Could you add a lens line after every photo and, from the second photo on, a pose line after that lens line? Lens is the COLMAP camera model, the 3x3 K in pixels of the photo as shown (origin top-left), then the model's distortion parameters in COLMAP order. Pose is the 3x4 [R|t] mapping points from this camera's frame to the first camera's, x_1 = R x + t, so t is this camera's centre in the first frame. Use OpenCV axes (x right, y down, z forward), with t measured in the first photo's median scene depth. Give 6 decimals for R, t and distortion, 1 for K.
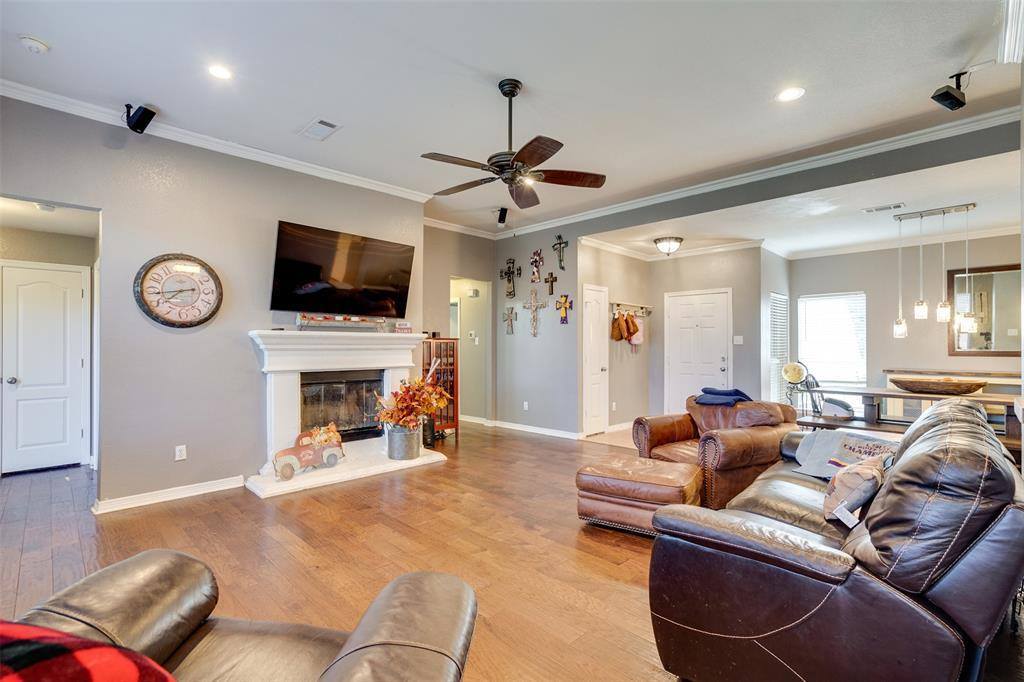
lens RADIAL K [[466.9, 0, 514.9], [0, 466.9, 344.2], [0, 0, 1]] dist [-0.001595, 0.000442]
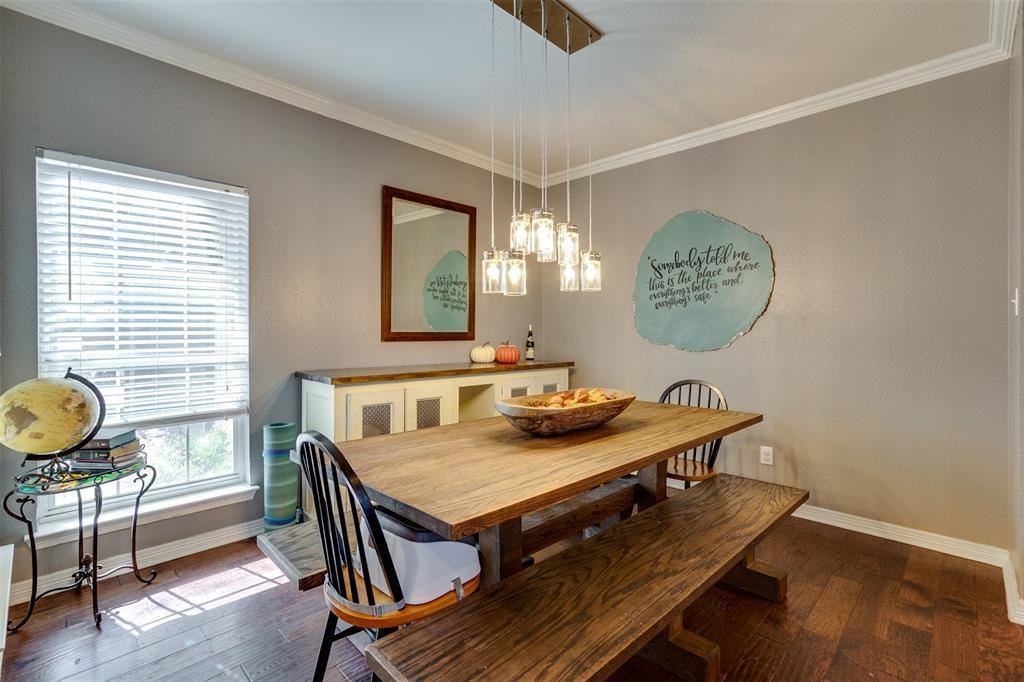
lens RADIAL K [[466.0, 0, 510.6], [0, 466.0, 331.2], [0, 0, 1]] dist [-0.002992, 0.000071]
pose [[-0.000910, -0.000646, 0.999999, 0.351868], [-0.006040, 0.999982, 0.000641, 0.011035], [-0.999981, -0.006040, -0.000914, 0.793971]]
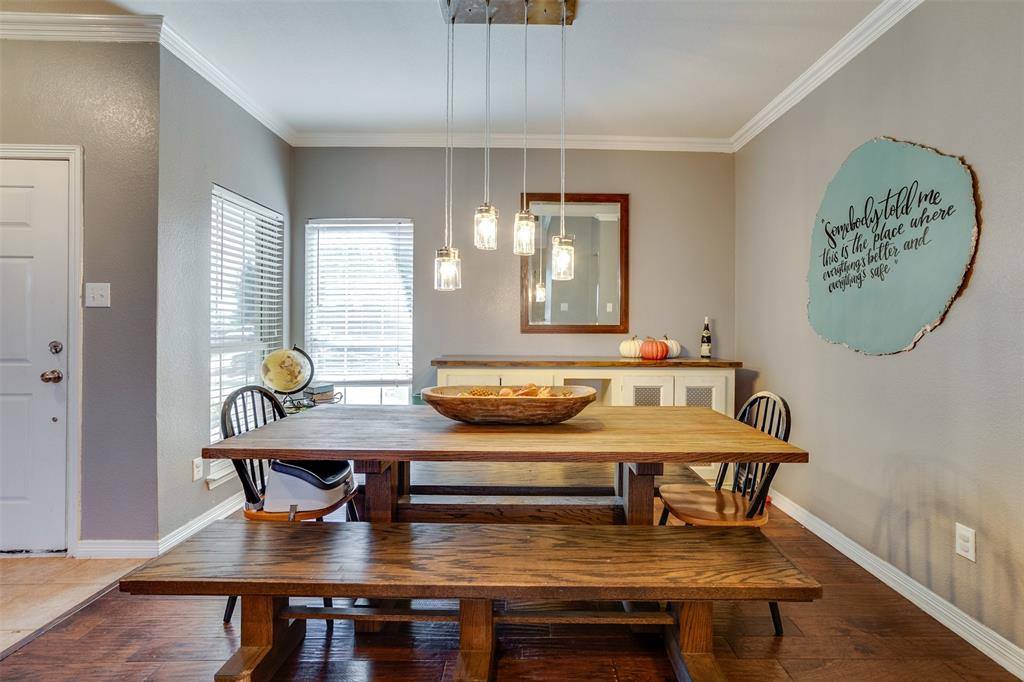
lens RADIAL K [[471.2, 0, 528.8], [0, 471.2, 326.9], [0, 0, 1]] dist [0.000355, 0.000853]
pose [[0.696912, -0.002518, 0.717152, 0.454787], [-0.006400, 0.999932, 0.009731, 0.010325], [-0.717128, -0.011371, 0.696849, 0.517664]]
